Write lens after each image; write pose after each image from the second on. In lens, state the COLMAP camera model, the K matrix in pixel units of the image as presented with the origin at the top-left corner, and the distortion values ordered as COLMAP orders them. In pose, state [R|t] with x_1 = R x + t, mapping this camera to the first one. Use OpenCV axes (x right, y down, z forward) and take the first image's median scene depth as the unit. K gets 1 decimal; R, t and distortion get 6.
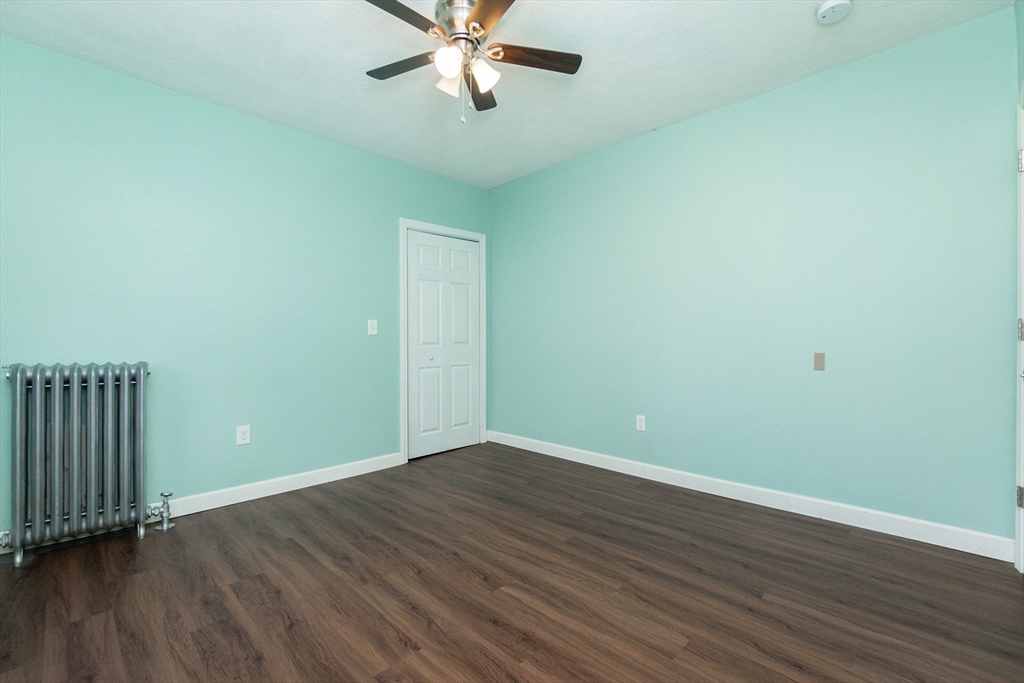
lens RADIAL K [[438.9, 0, 509.9], [0, 438.9, 342.6], [0, 0, 1]] dist [0.000270, 0.000345]
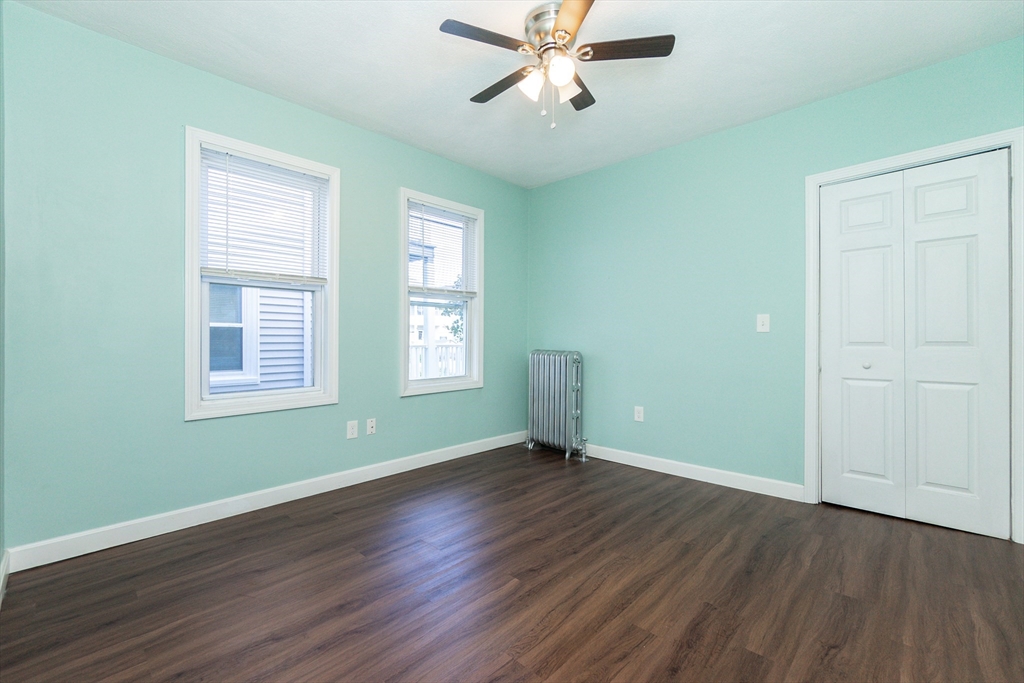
lens RADIAL K [[444.5, 0, 515.1], [0, 444.5, 338.1], [0, 0, 1]] dist [-0.001699, 0.000057]
pose [[0.015679, 0.000736, -0.999877, 0.743498], [-0.003434, 0.999994, 0.000682, -0.006793], [0.999871, 0.003422, 0.015681, 0.709117]]
